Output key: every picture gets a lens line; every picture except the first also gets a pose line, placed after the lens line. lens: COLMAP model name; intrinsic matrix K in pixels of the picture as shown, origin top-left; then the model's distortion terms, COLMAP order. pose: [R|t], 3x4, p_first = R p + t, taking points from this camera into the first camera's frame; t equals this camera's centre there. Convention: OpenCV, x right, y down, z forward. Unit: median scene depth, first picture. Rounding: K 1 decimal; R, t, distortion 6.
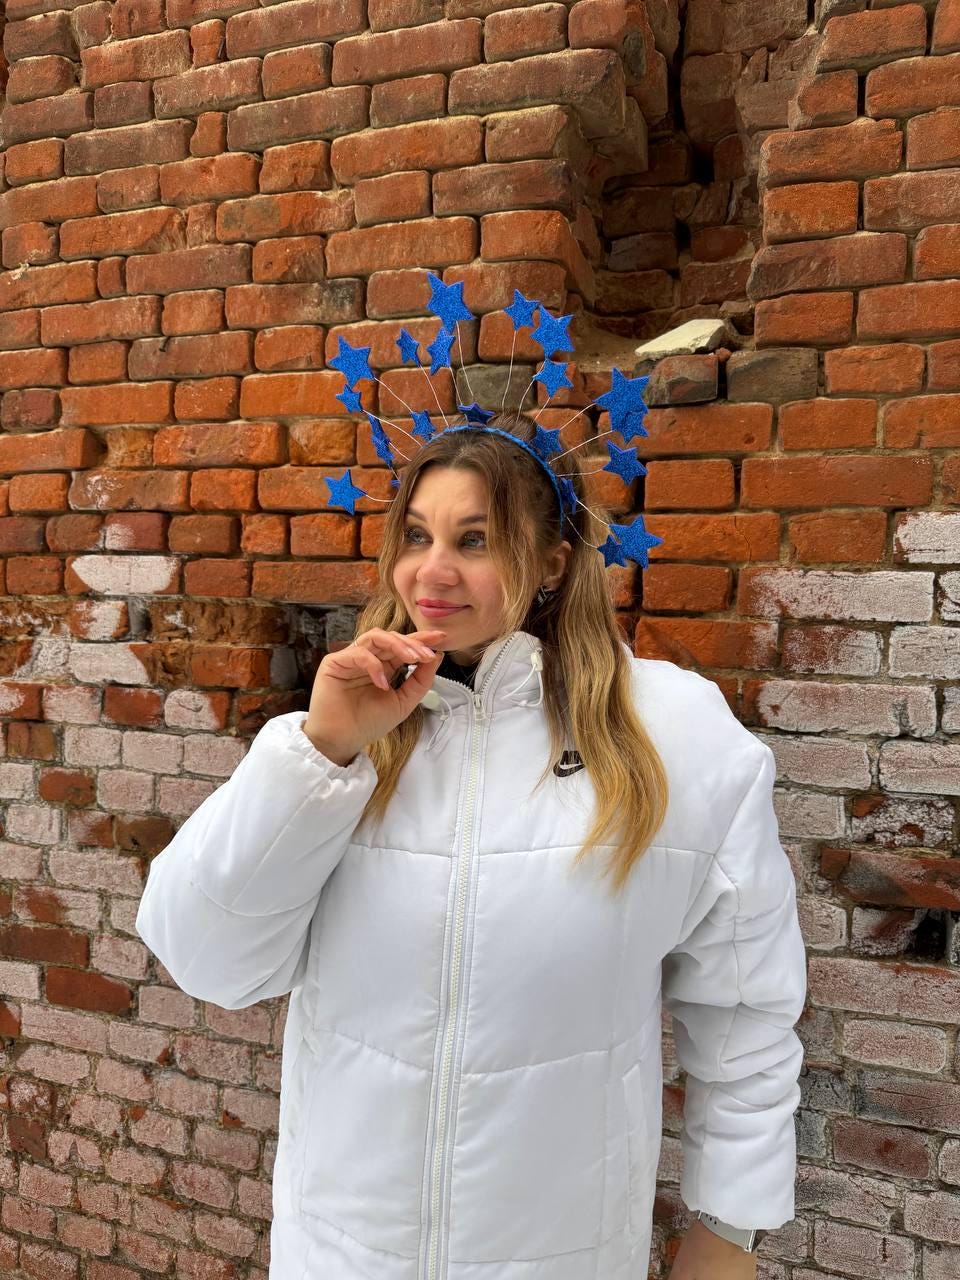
lens RADIAL K [[888.9, 0, 474.1], [0, 888.9, 642.3], [0, 0, 1]] dist [-0.007808, -0.012797]
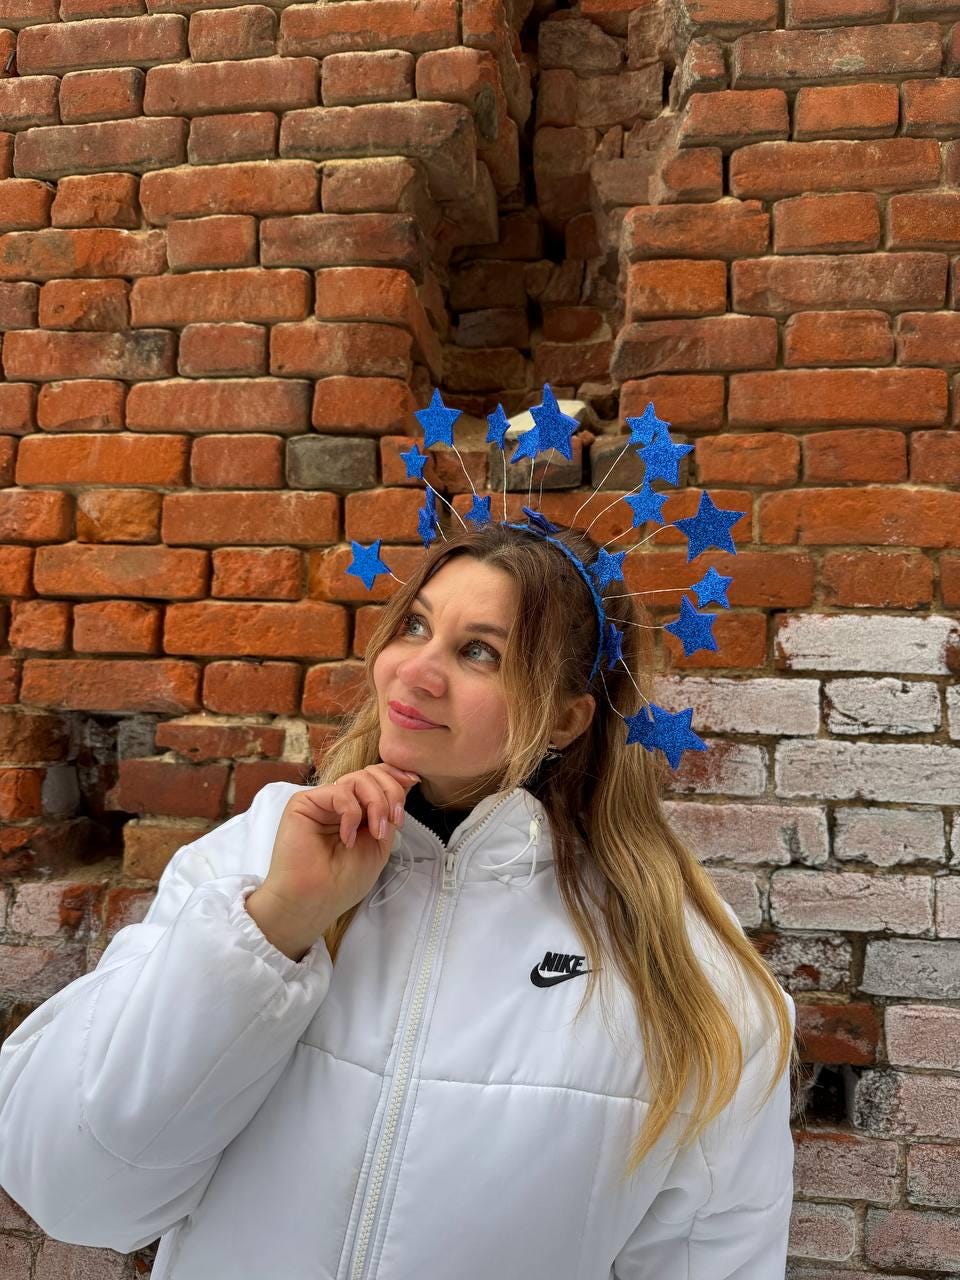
lens RADIAL K [[888.9, 0, 468.1], [0, 888.9, 645.1], [0, 0, 1]] dist [-0.007808, -0.012797]
pose [[0.983169, 0.009540, 0.182451, -0.000524], [0.007975, 0.995443, -0.095026, -0.027615], [-0.182527, 0.094882, 0.978612, 0.153873]]
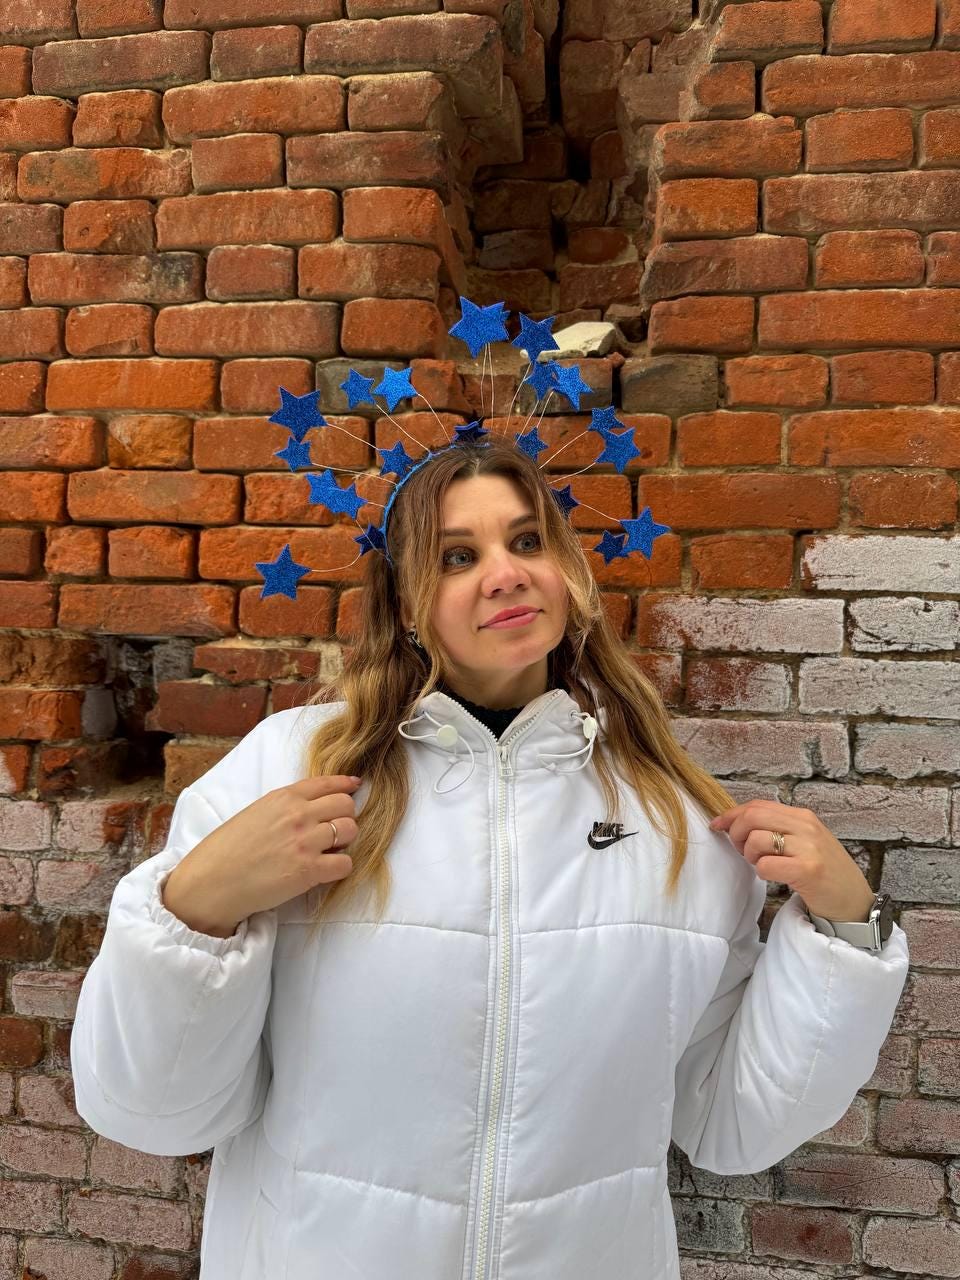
lens RADIAL K [[888.9, 0, 474.2], [0, 888.9, 636.0], [0, 0, 1]] dist [-0.007808, -0.012797]
pose [[0.982507, -0.006405, 0.186115, -0.031218], [0.012711, 0.999384, -0.032705, -0.013680], [-0.185791, 0.034499, 0.981983, 0.141780]]
